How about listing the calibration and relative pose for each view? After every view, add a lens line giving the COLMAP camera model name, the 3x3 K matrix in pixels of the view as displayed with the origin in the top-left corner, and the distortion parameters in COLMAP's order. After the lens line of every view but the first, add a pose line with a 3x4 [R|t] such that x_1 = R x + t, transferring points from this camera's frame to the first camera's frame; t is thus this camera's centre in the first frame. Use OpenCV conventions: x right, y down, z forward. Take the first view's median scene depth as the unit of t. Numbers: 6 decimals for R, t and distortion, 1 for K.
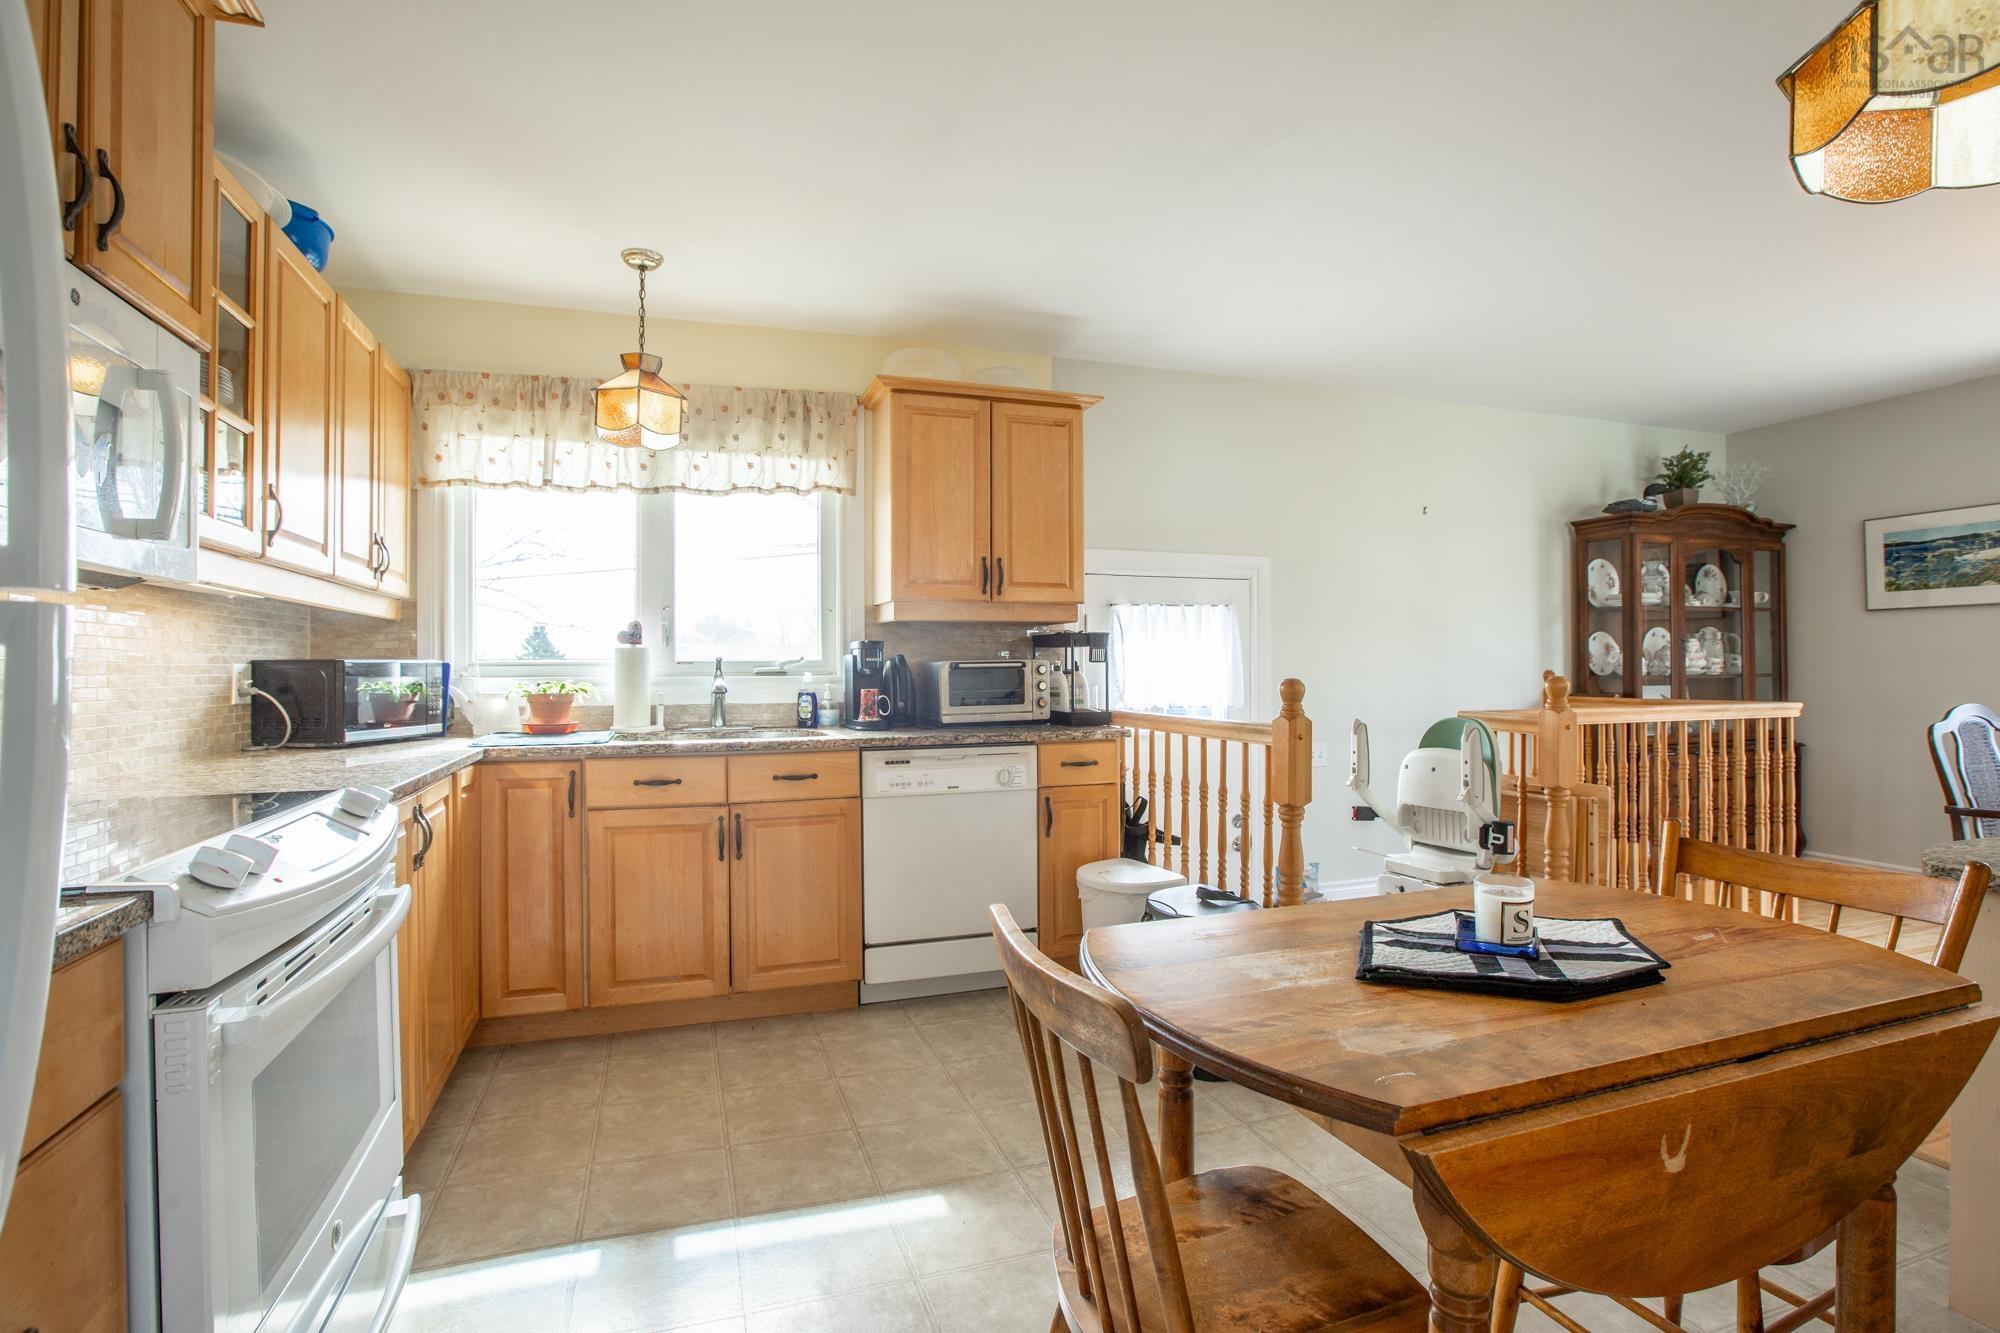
lens RADIAL K [[955.2, 0, 990.8], [0, 955.2, 663.6], [0, 0, 1]] dist [-0.064437, 0.024323]
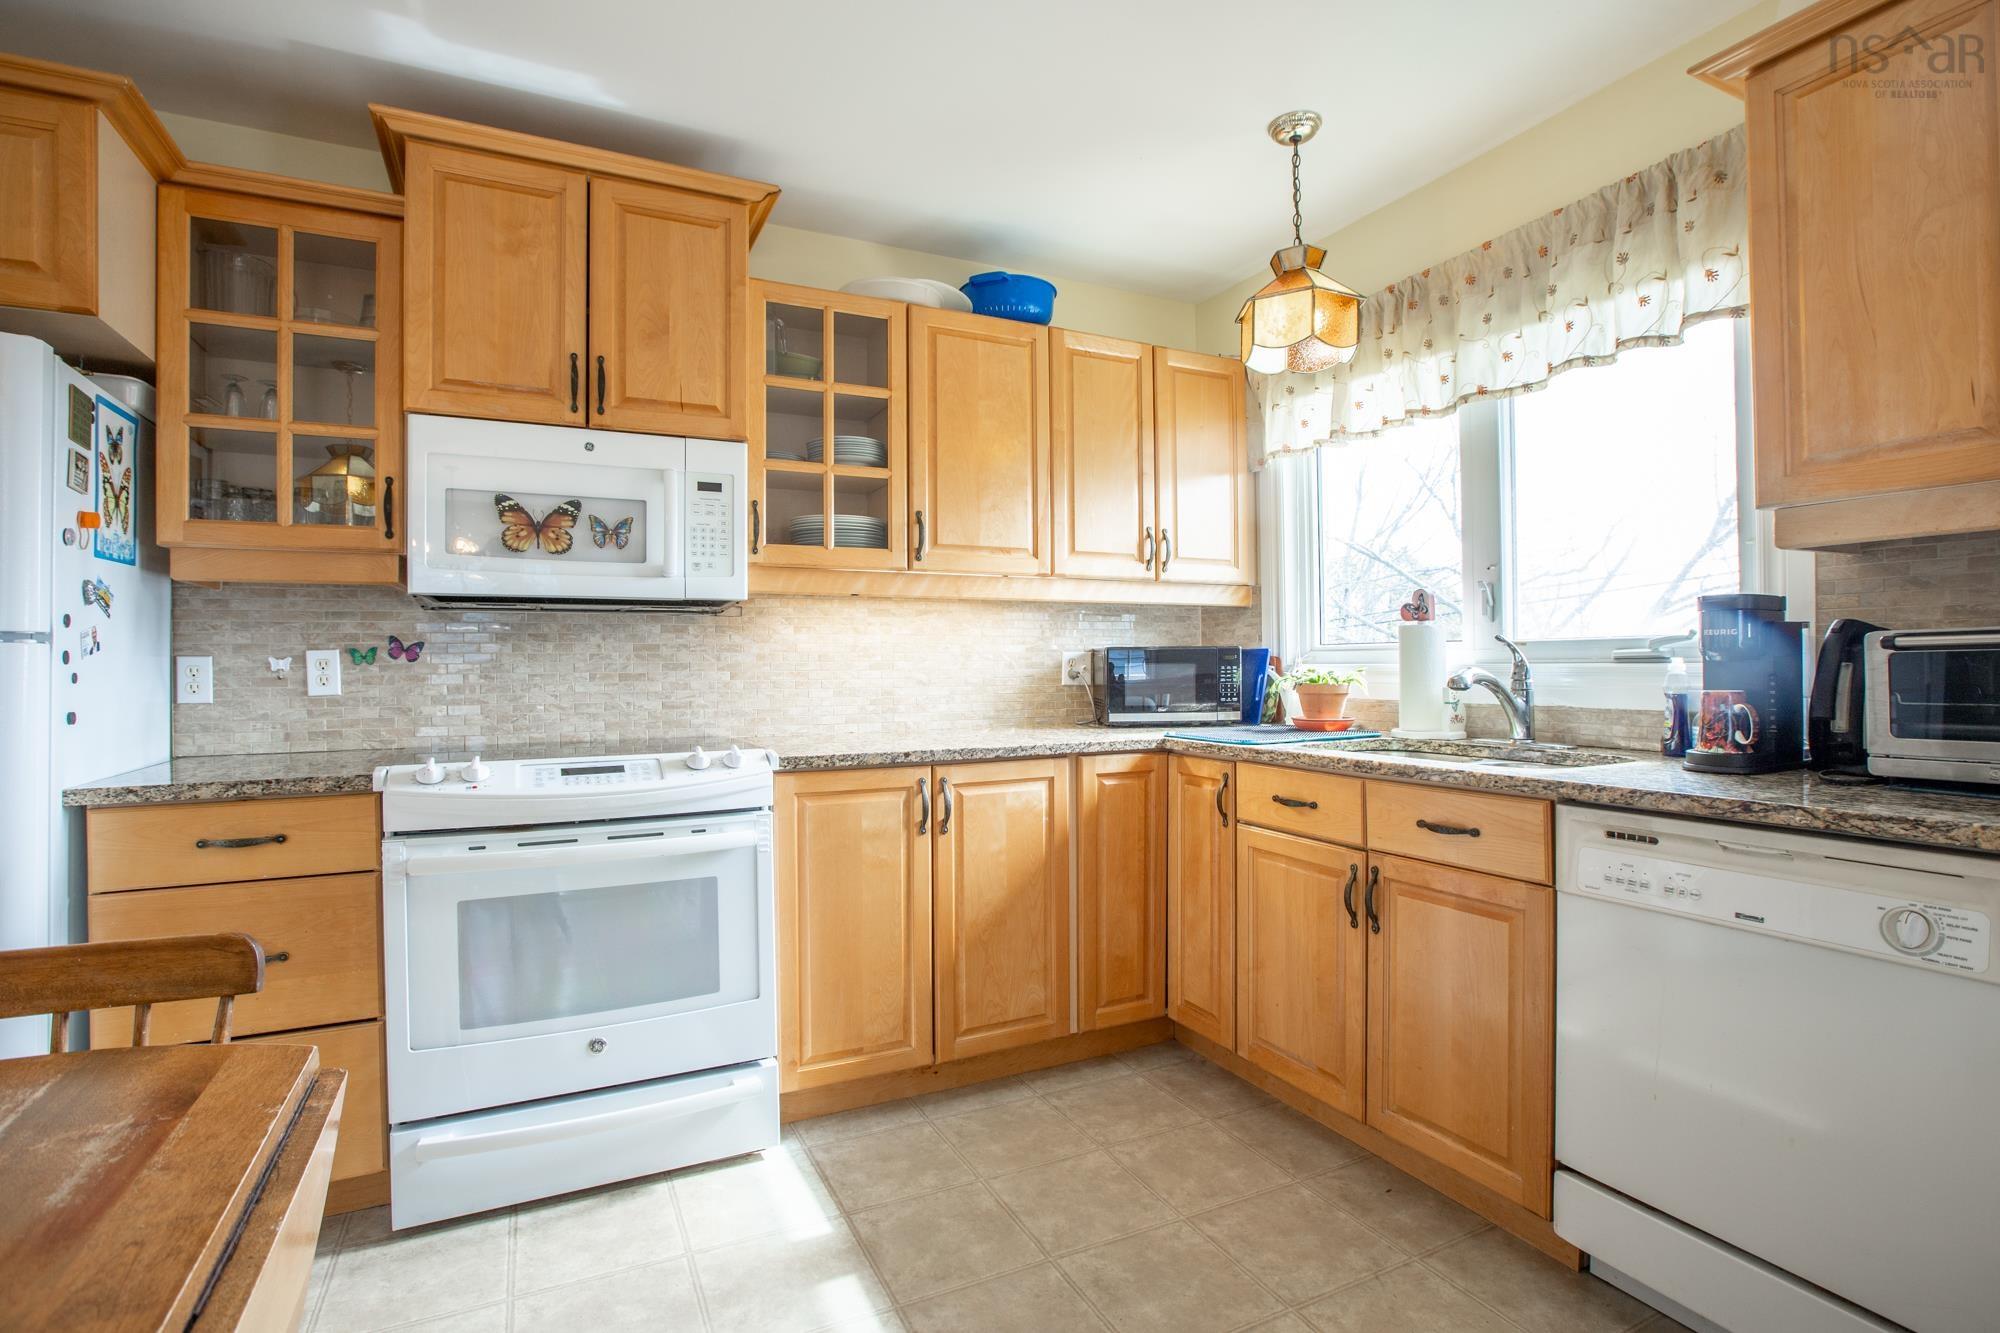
lens RADIAL K [[955.2, 0, 990.8], [0, 955.2, 663.6], [0, 0, 1]] dist [-0.064437, 0.024323]
pose [[0.111016, 0.005517, -0.993803, 0.363759], [0.013327, 0.999886, 0.007040, 0.004459], [0.993729, -0.014026, 0.110930, 0.638492]]
